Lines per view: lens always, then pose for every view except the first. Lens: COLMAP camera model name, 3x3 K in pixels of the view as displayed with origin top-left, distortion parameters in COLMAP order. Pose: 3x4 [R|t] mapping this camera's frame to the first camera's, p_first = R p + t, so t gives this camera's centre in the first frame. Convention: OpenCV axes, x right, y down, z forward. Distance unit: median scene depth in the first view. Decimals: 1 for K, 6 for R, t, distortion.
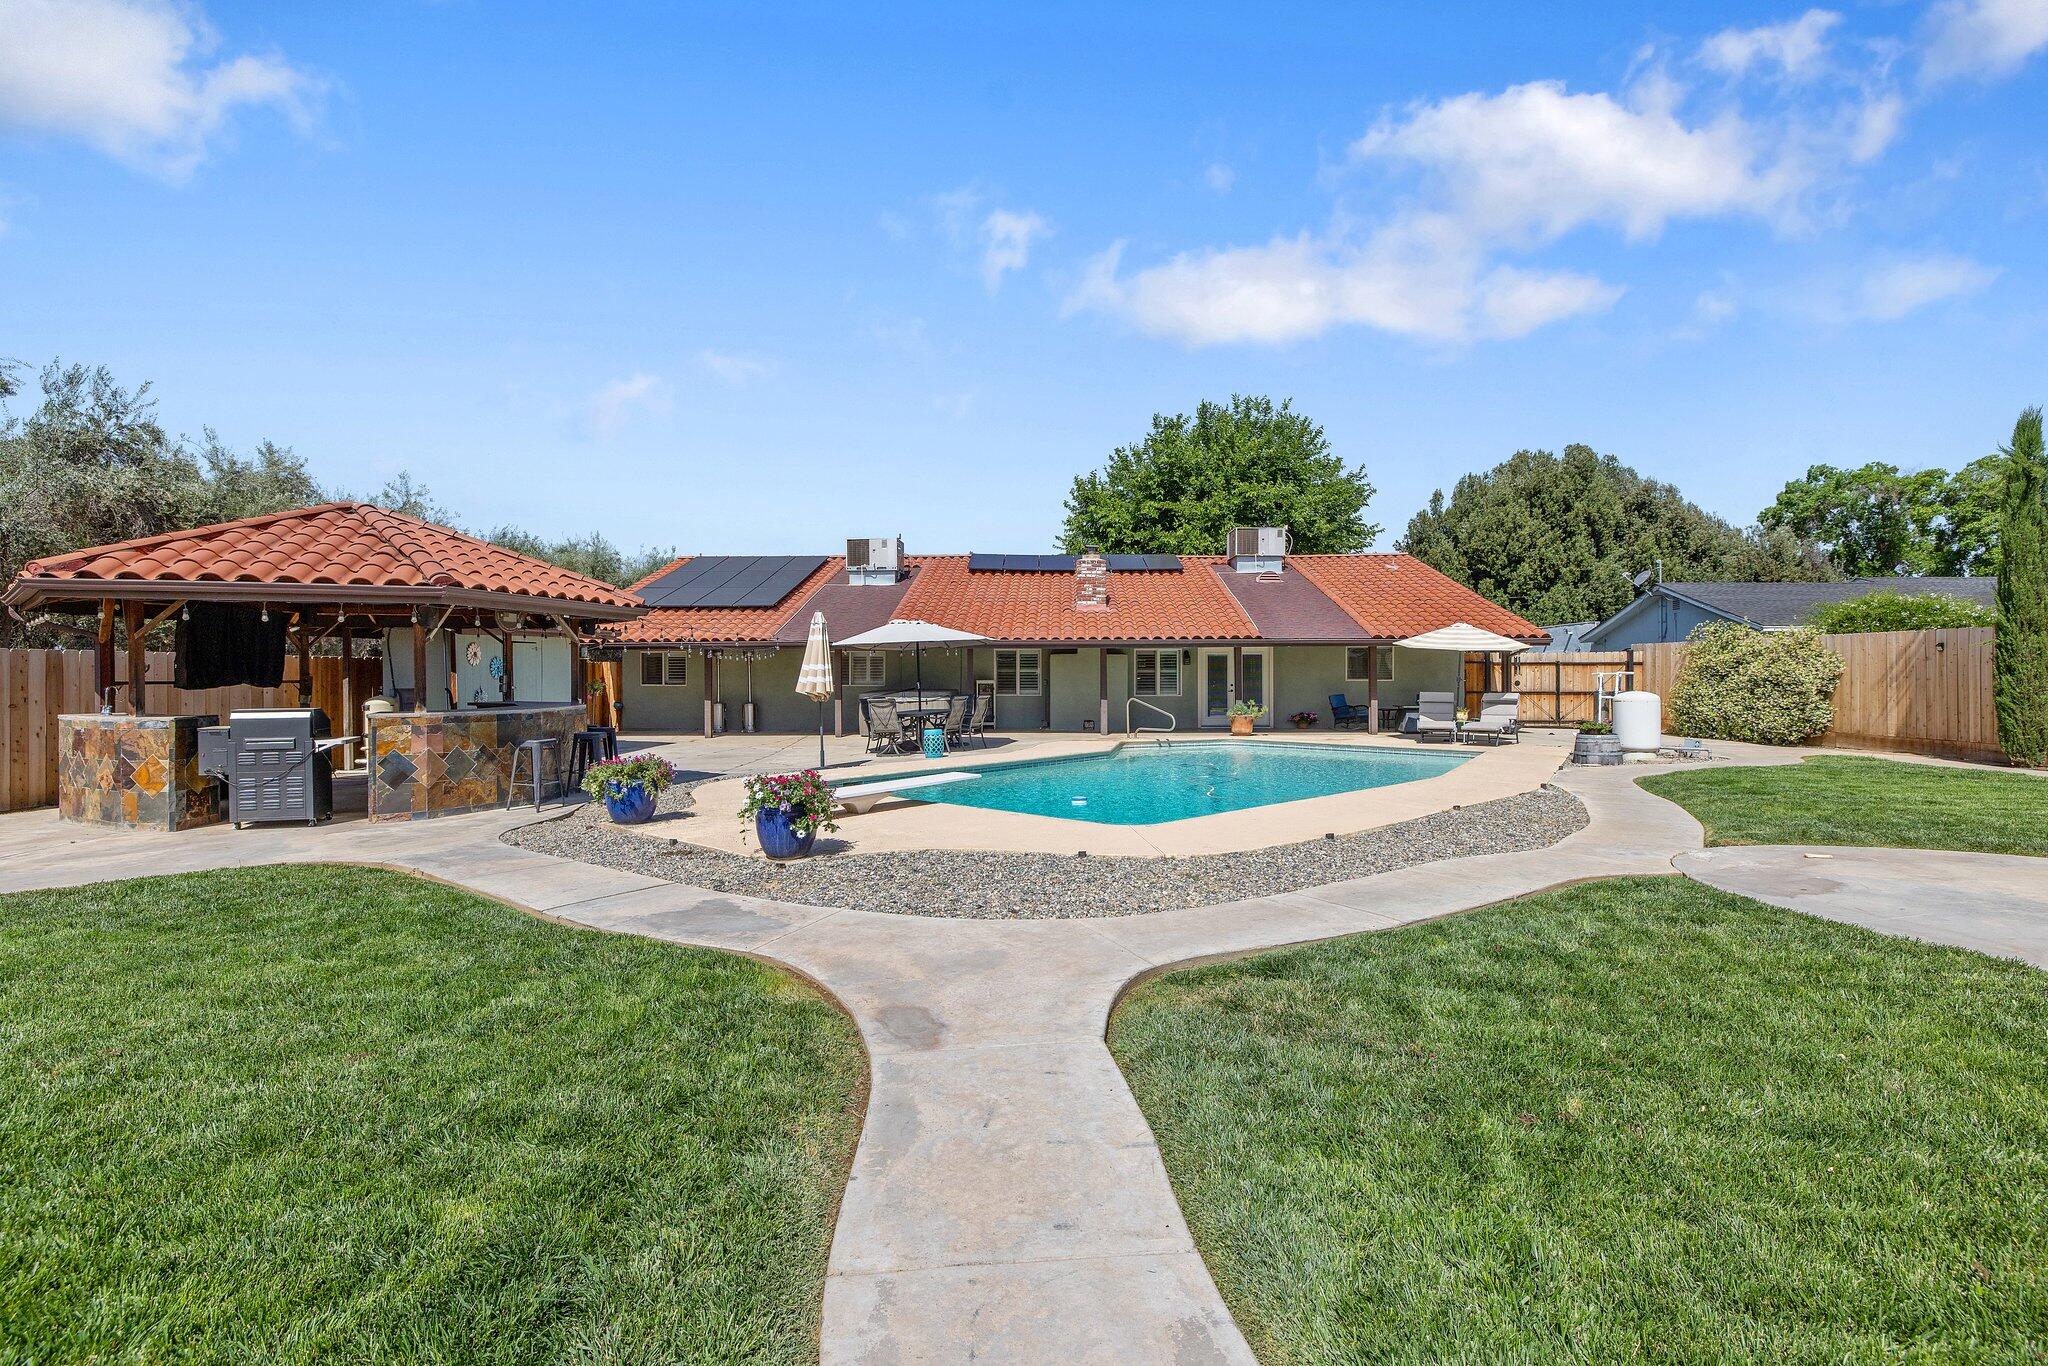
lens RADIAL K [[958.4, 0, 1030.1], [0, 958.4, 673.1], [0, 0, 1]] dist [-0.002541, 0.000107]
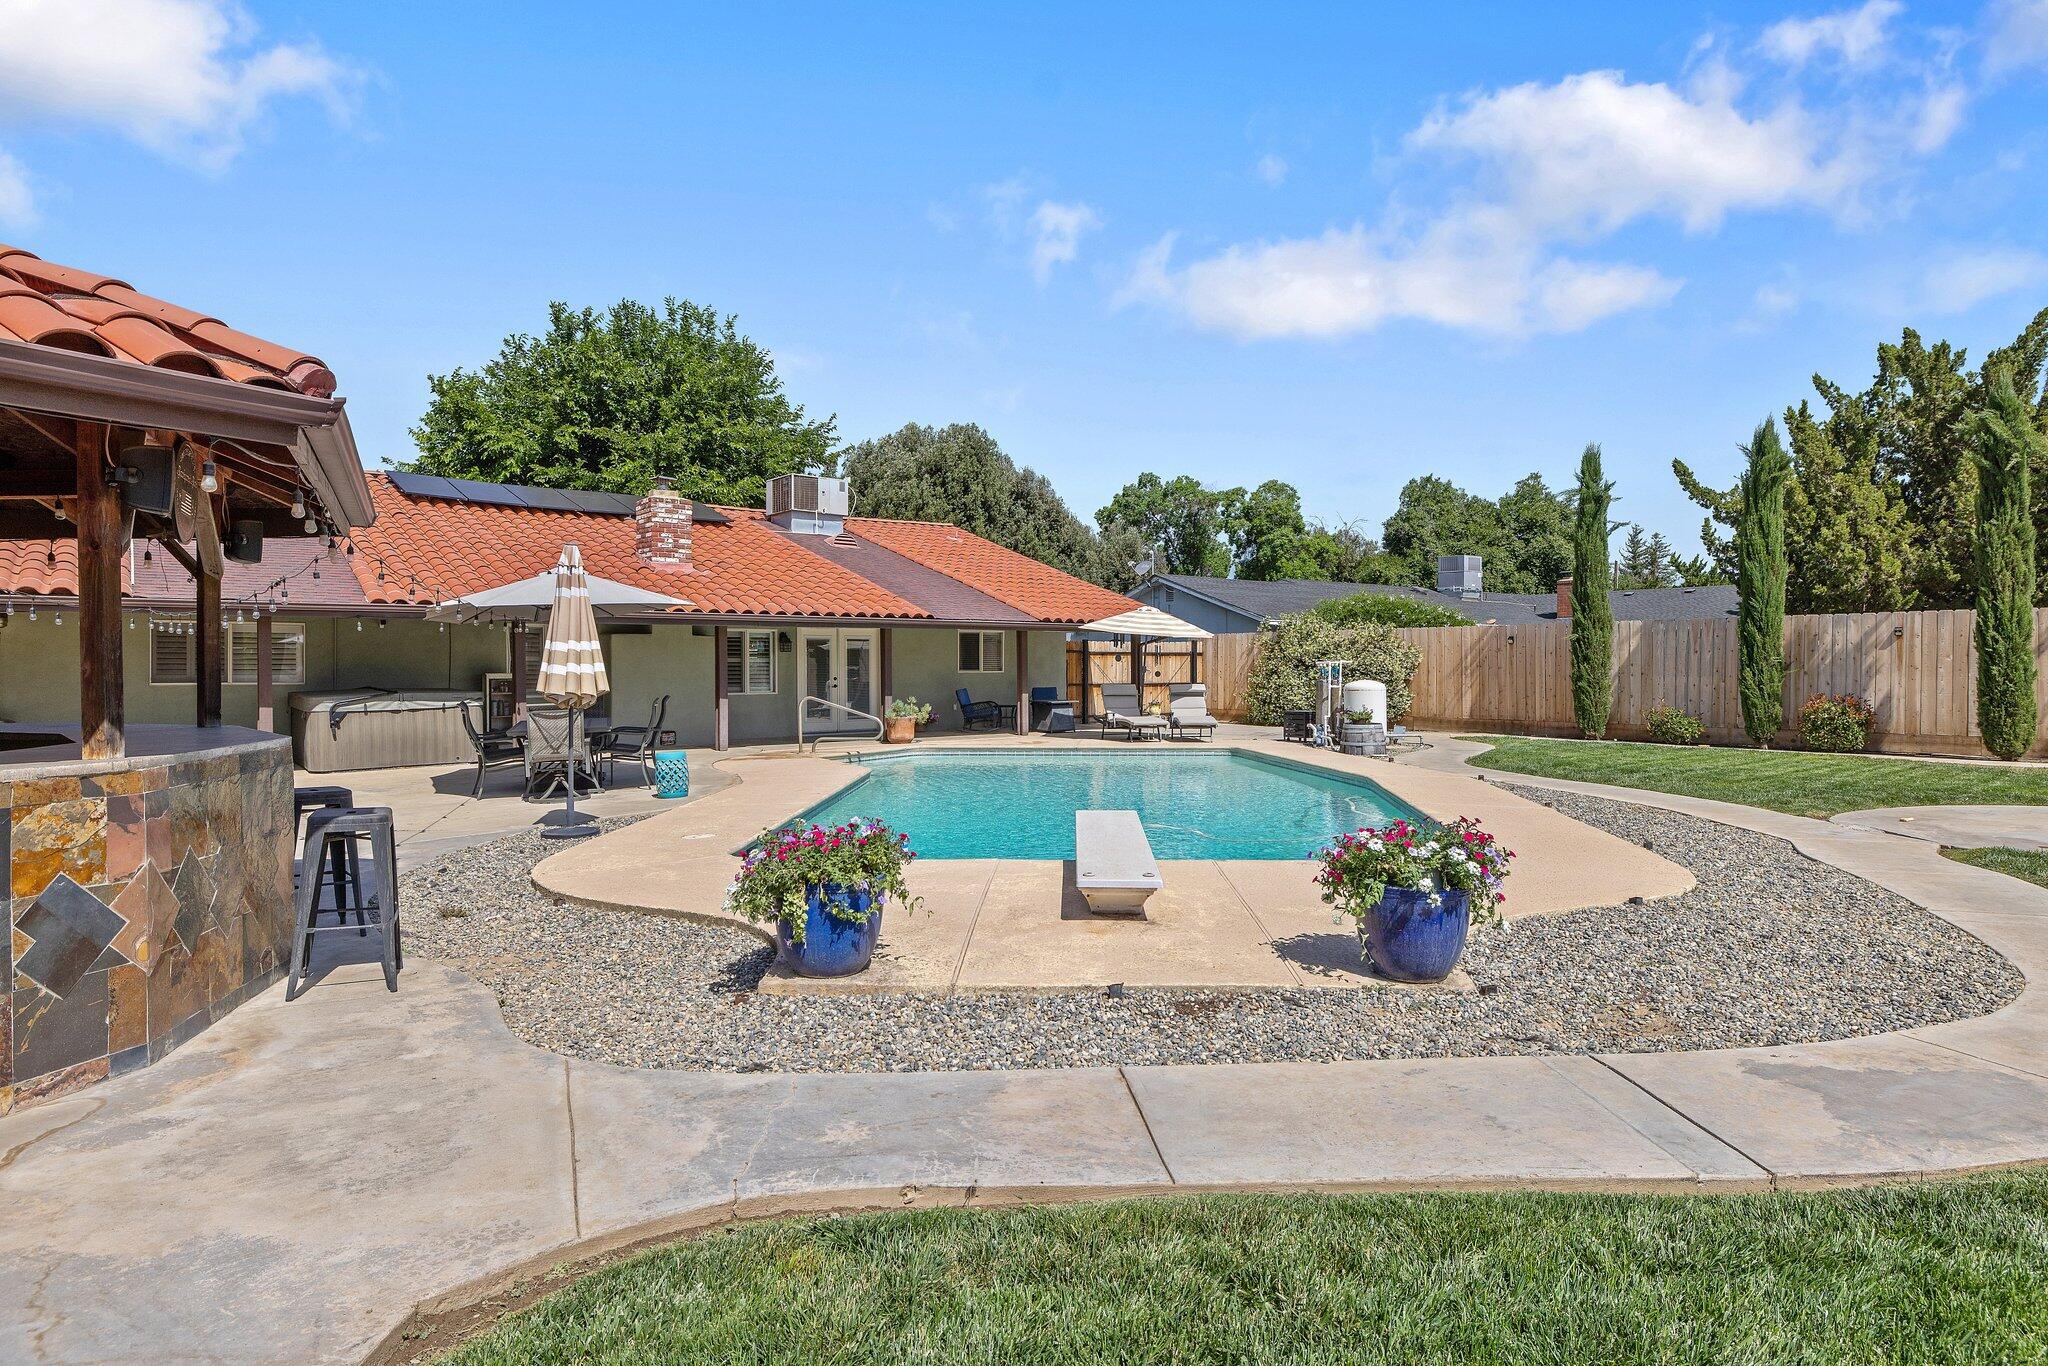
lens RADIAL K [[1156.8, 0, 1024.0], [0, 1156.8, 683.0], [0, 0, 1]] dist [-0.001382, -0.000165]
pose [[0.769440, -0.009091, 0.638655, -0.264982], [0.000444, 0.999906, 0.013698, 0.003489], [-0.638719, -0.010256, 0.769371, 0.193201]]
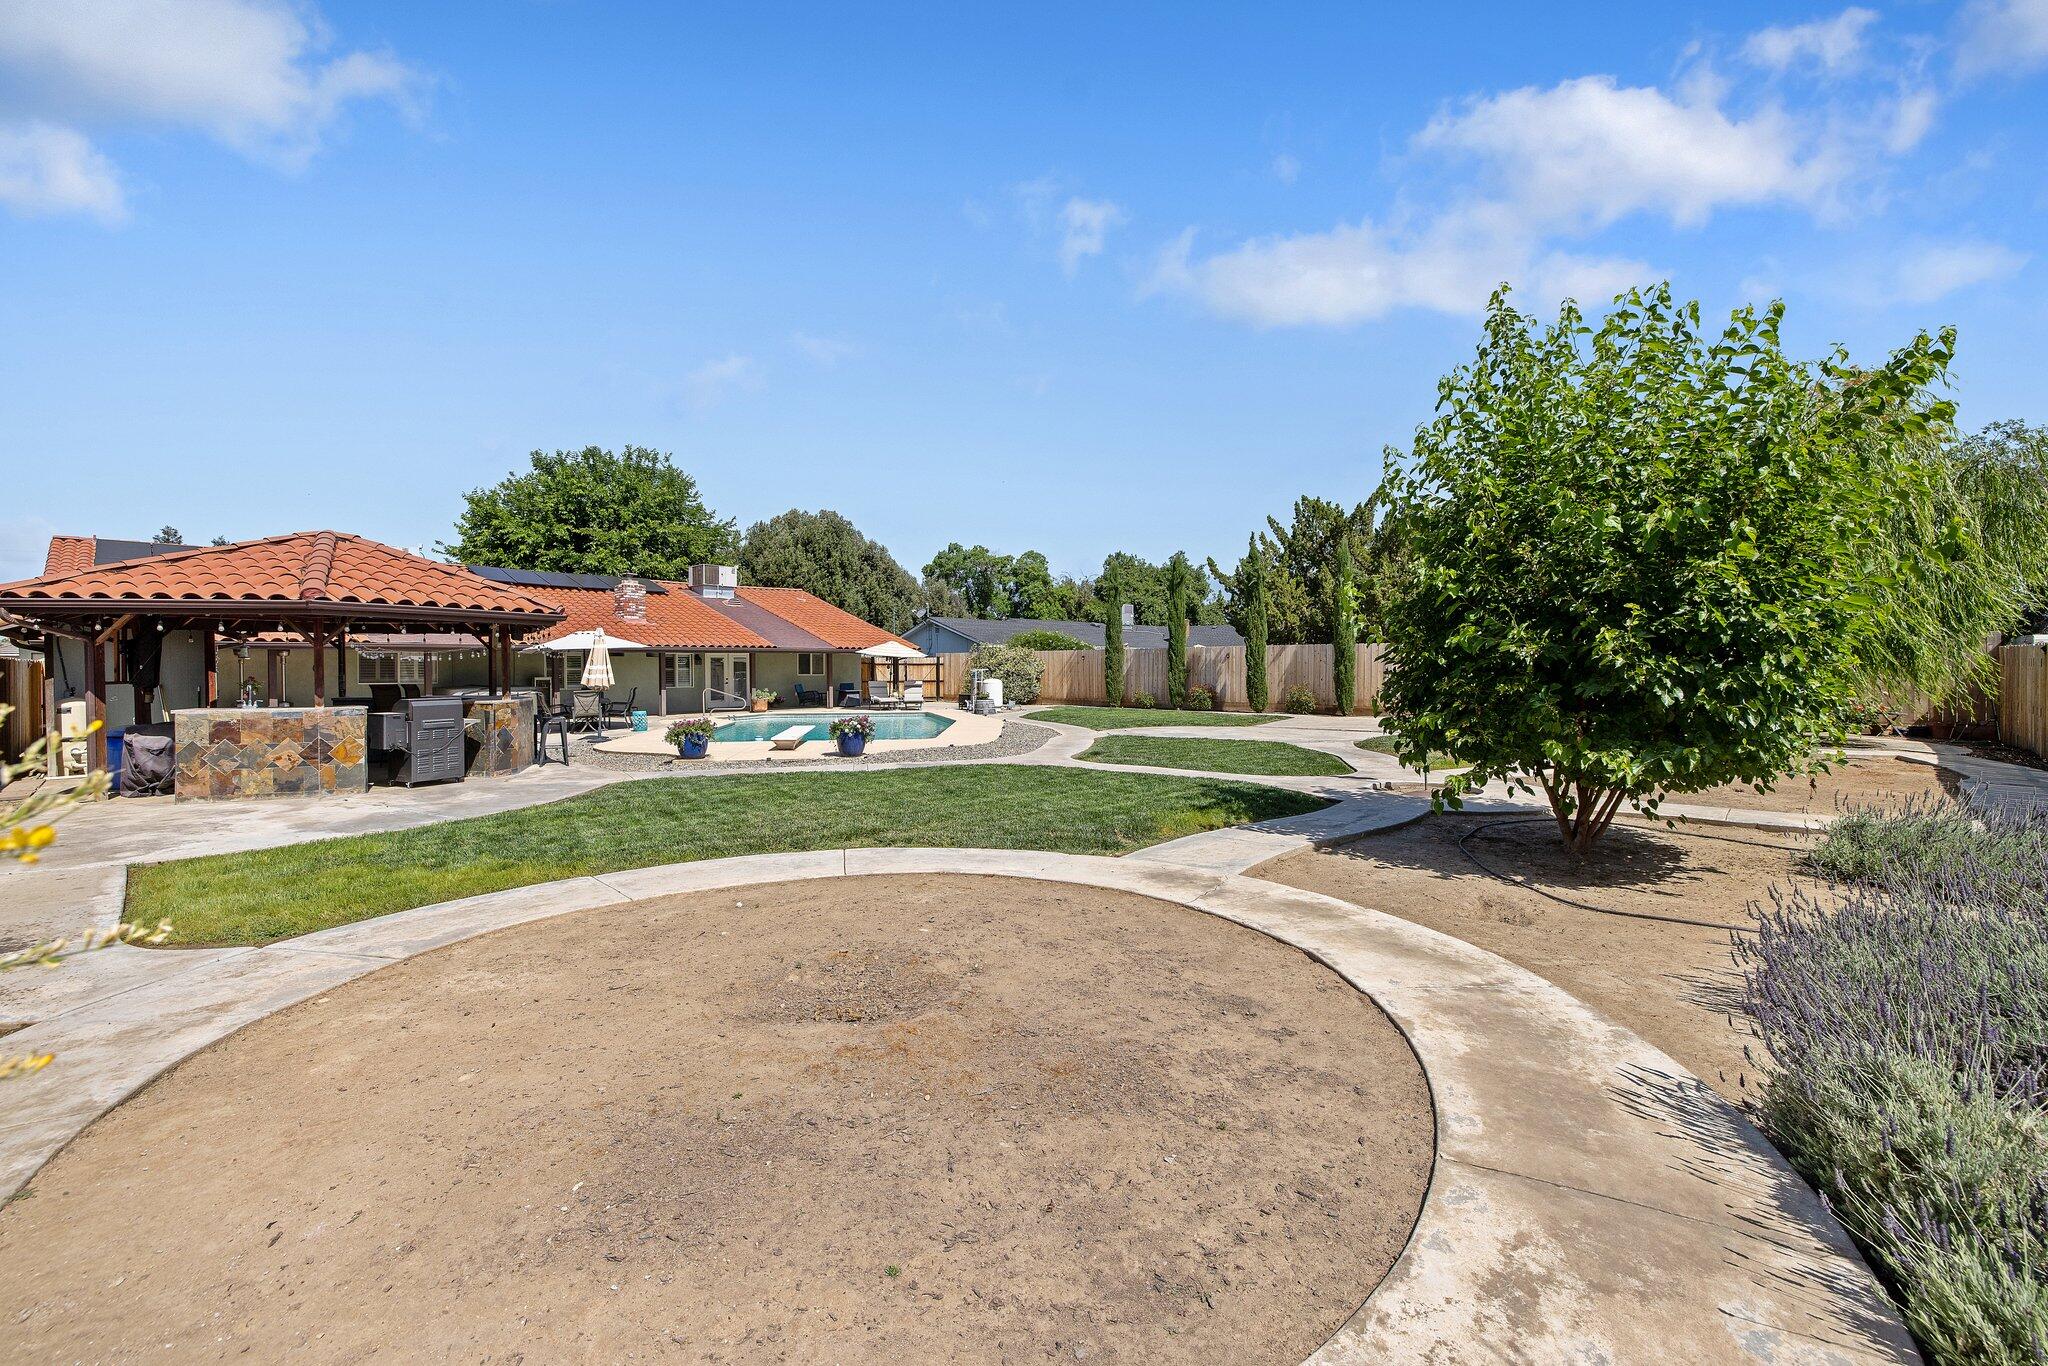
lens RADIAL K [[856.9, 0, 1025.8], [0, 856.9, 668.8], [0, 0, 1]] dist [0.003819, 0.000094]
pose [[0.667630, -0.002474, 0.744489, -0.440110], [0.003795, 0.999993, -0.000081, -0.000849], [-0.744484, 0.002880, 0.667635, -0.176477]]
